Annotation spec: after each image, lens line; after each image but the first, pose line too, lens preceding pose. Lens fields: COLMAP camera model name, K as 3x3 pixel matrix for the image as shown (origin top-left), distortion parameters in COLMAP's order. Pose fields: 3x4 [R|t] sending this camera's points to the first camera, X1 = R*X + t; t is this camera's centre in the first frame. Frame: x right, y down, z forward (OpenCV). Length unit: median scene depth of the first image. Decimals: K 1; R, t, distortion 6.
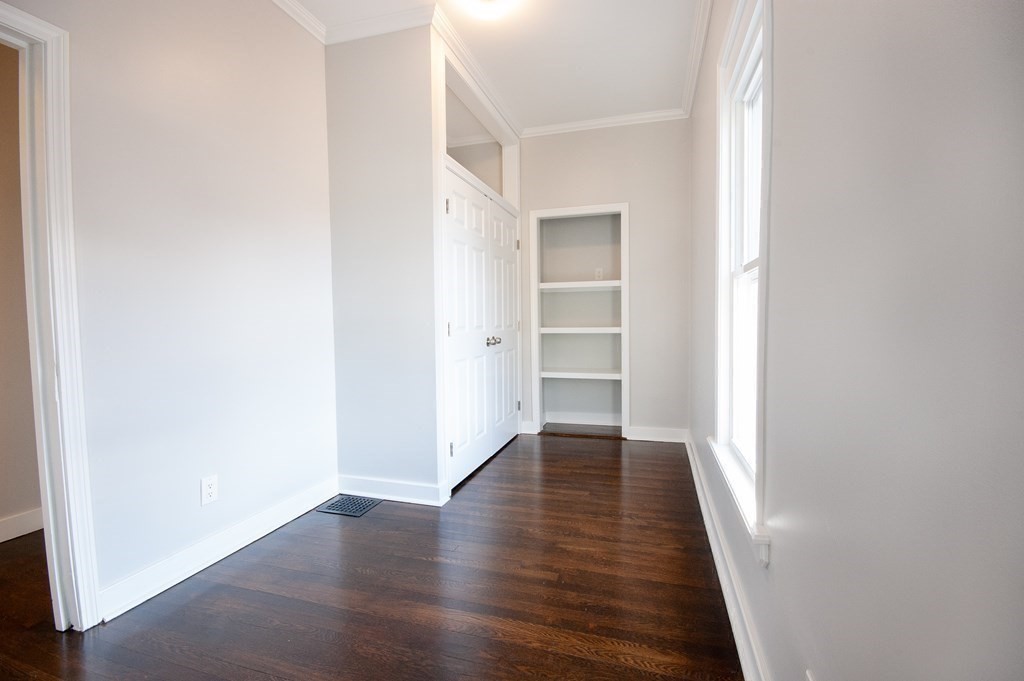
lens RADIAL K [[450.1, 0, 516.6], [0, 450.1, 339.9], [0, 0, 1]] dist [0.002481, -0.008420]
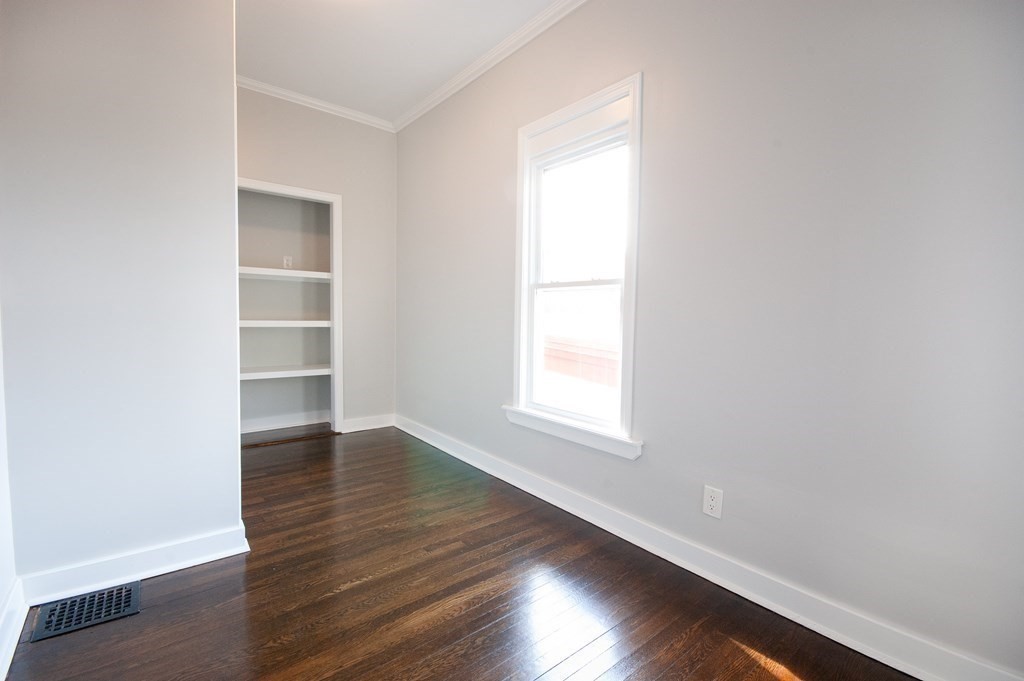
lens RADIAL K [[450.1, 0, 516.6], [0, 450.1, 339.9], [0, 0, 1]] dist [0.002481, -0.008420]
pose [[0.557763, -0.025952, 0.829594, -0.361001], [0.011464, 0.999657, 0.023565, -0.005239], [-0.829921, -0.003633, 0.557869, 0.121092]]
